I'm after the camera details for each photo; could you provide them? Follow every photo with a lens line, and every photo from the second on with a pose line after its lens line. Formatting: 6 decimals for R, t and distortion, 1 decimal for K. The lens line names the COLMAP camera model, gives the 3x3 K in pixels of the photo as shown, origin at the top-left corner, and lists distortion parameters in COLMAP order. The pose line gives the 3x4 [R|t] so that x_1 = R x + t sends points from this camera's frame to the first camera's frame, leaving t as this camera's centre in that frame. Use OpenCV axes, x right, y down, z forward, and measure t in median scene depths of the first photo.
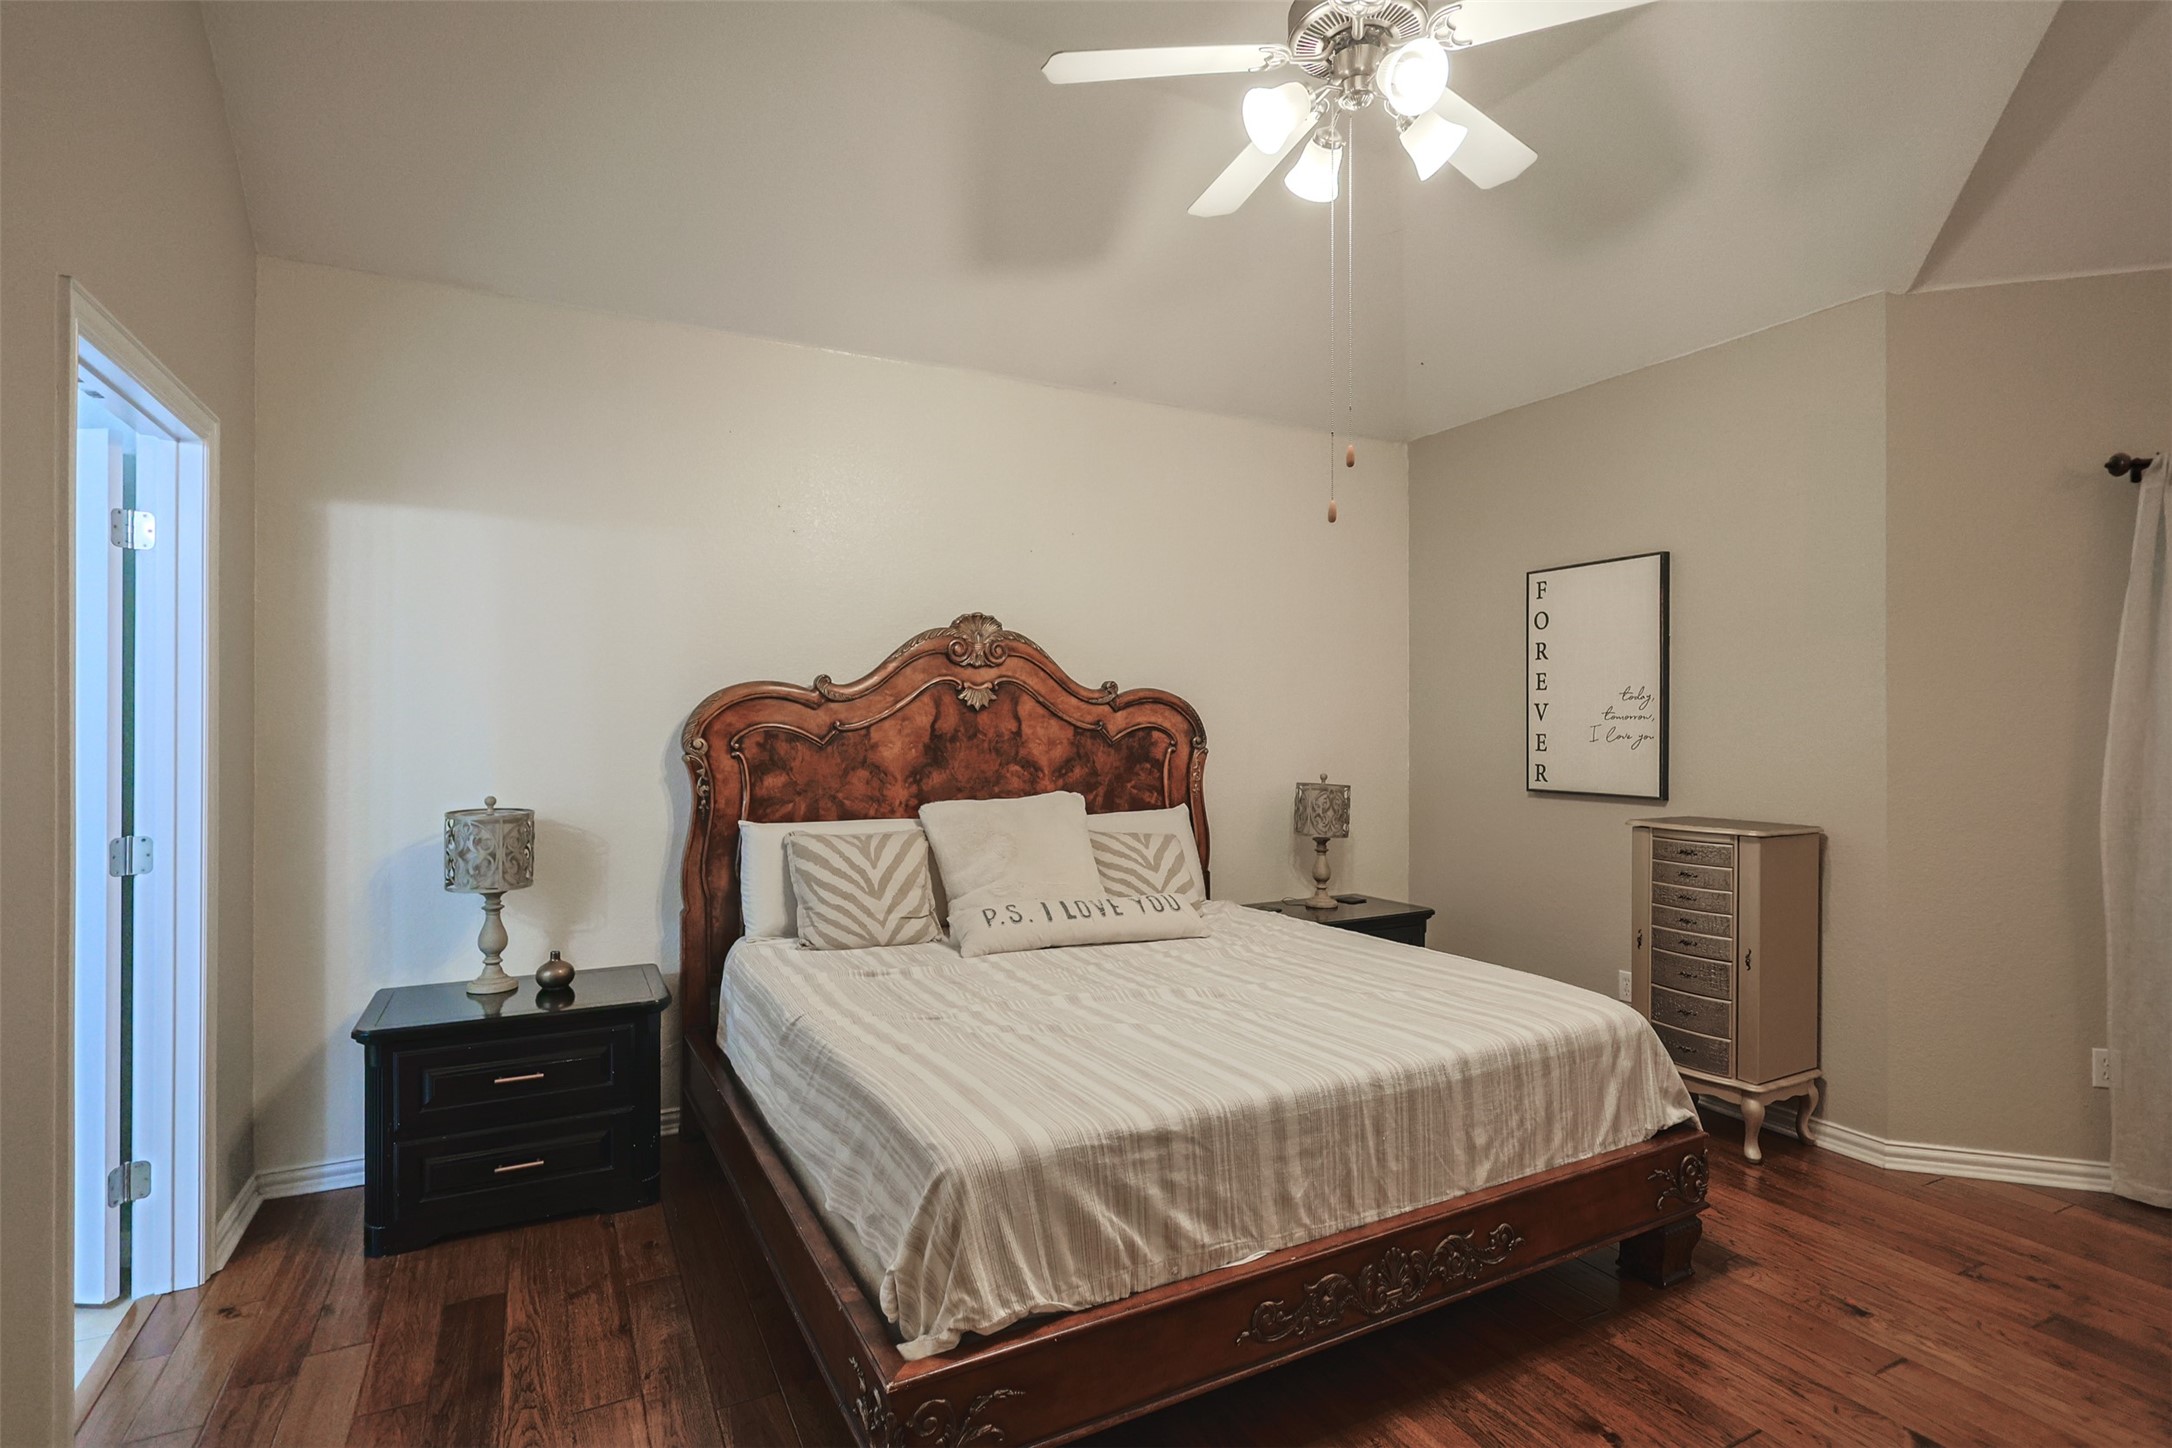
lens RADIAL K [[1074.1, 0, 1107.1], [0, 1074.1, 724.1], [0, 0, 1]] dist [-0.002078, -0.000448]
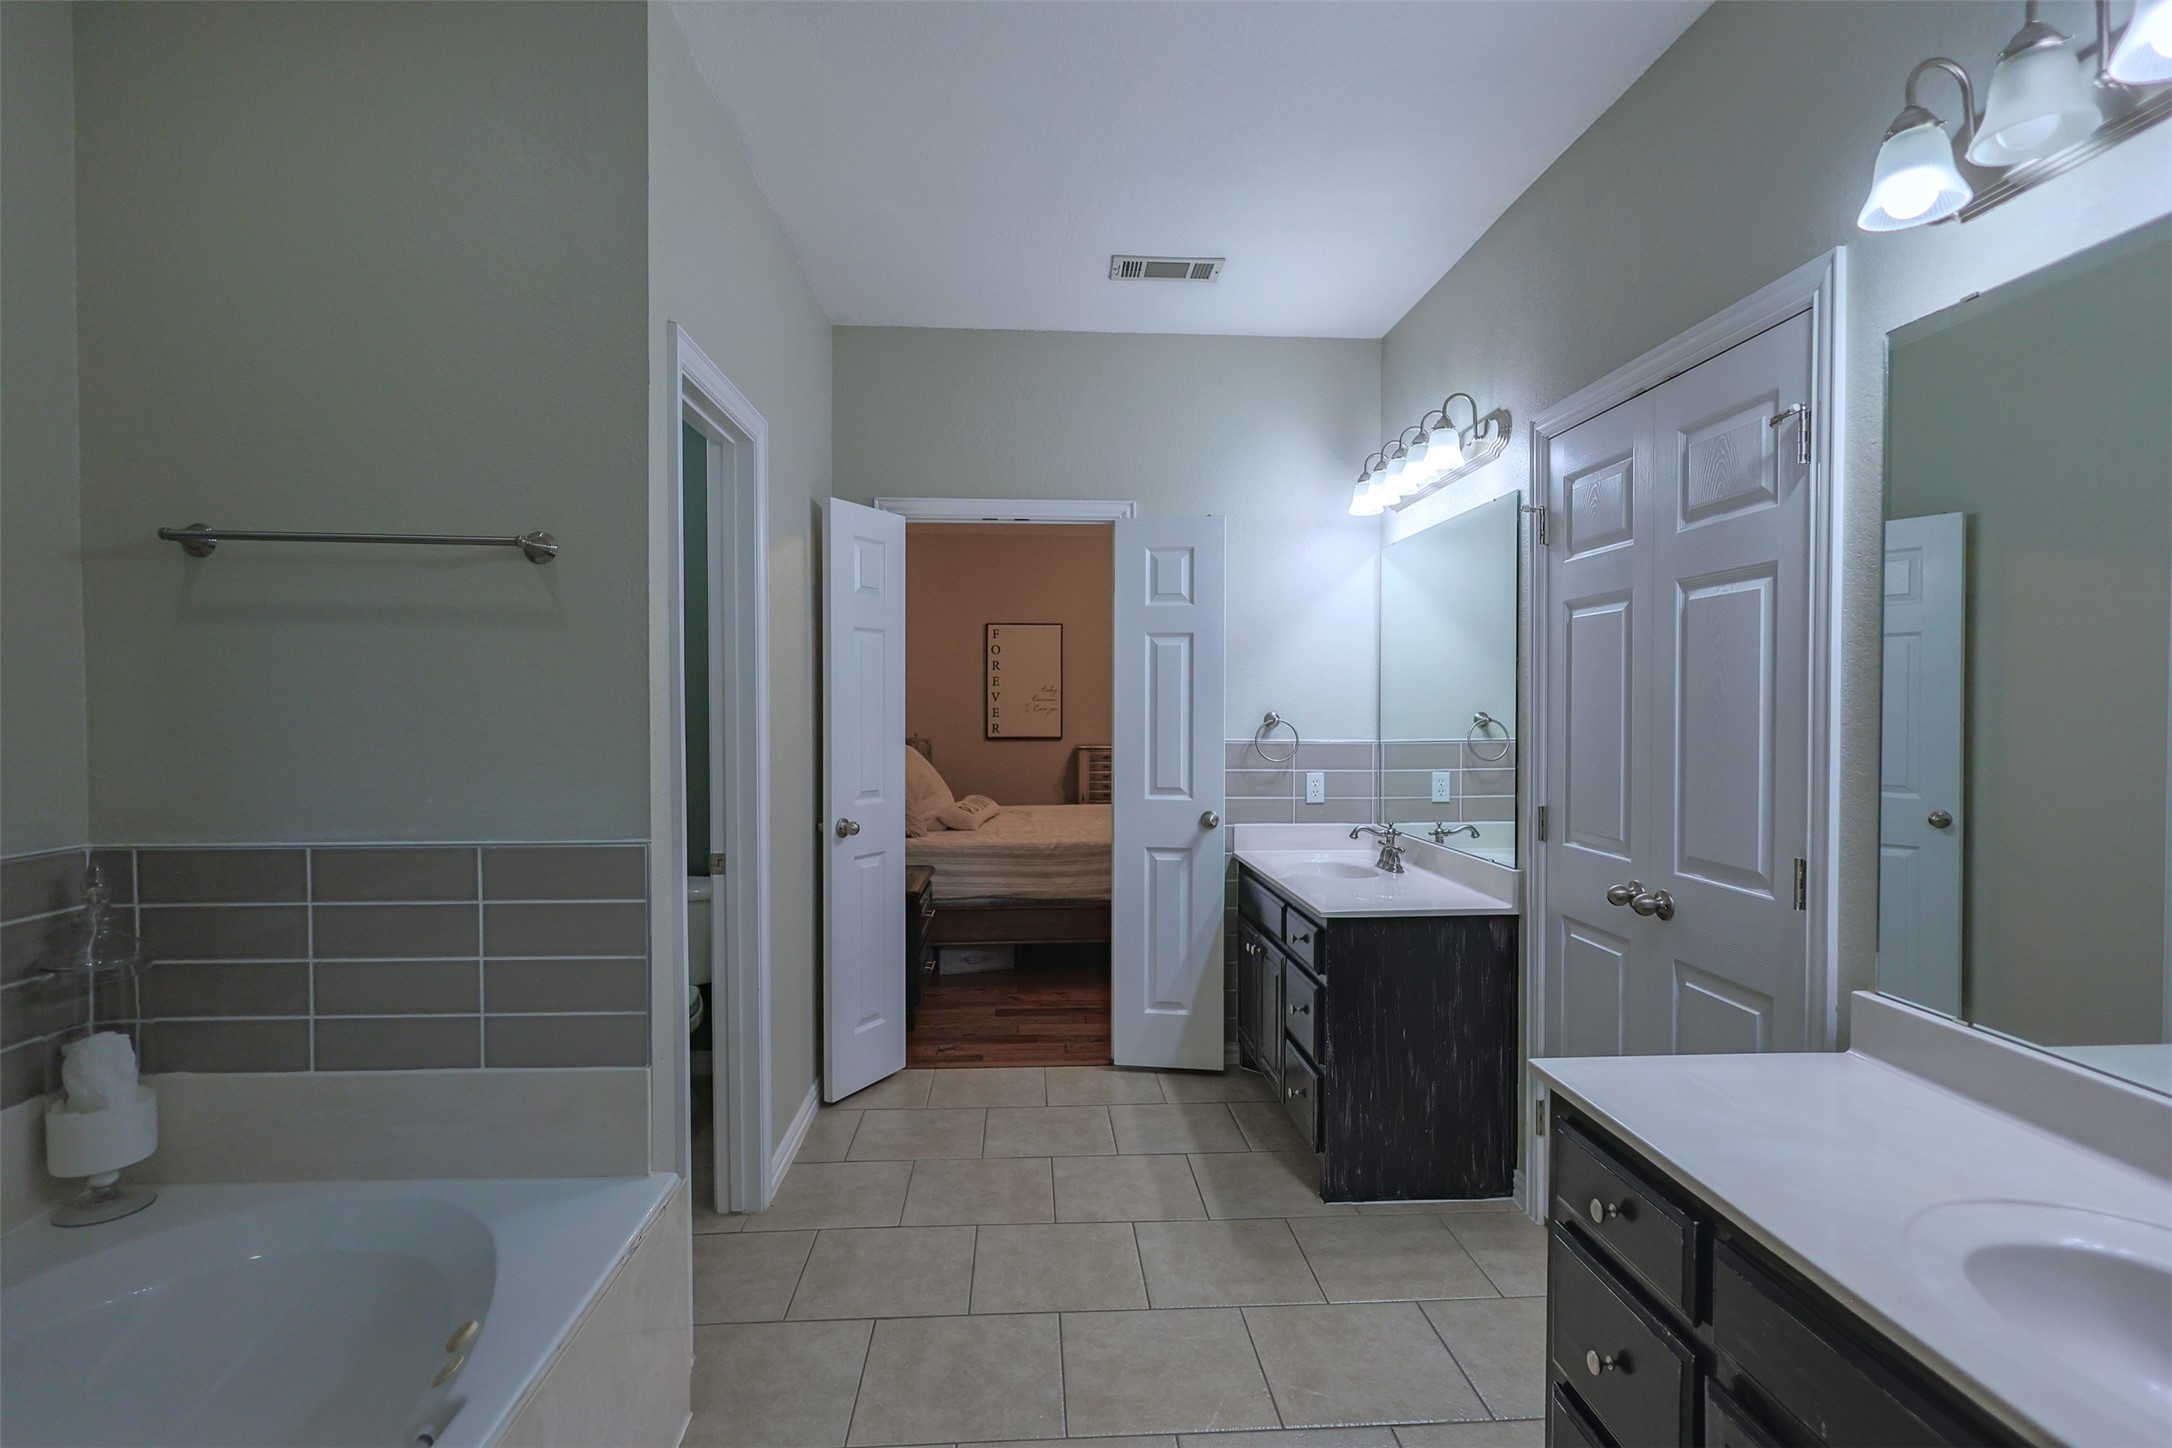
lens RADIAL K [[1057.1, 0, 1088.4], [0, 1057.1, 720.2], [0, 0, 1]] dist [-0.002579, -0.000752]
pose [[0.418427, -0.014489, 0.908135, -1.545039], [0.000203, 0.999874, 0.015860, 0.000299], [-0.908251, -0.006452, 0.418377, 0.065064]]
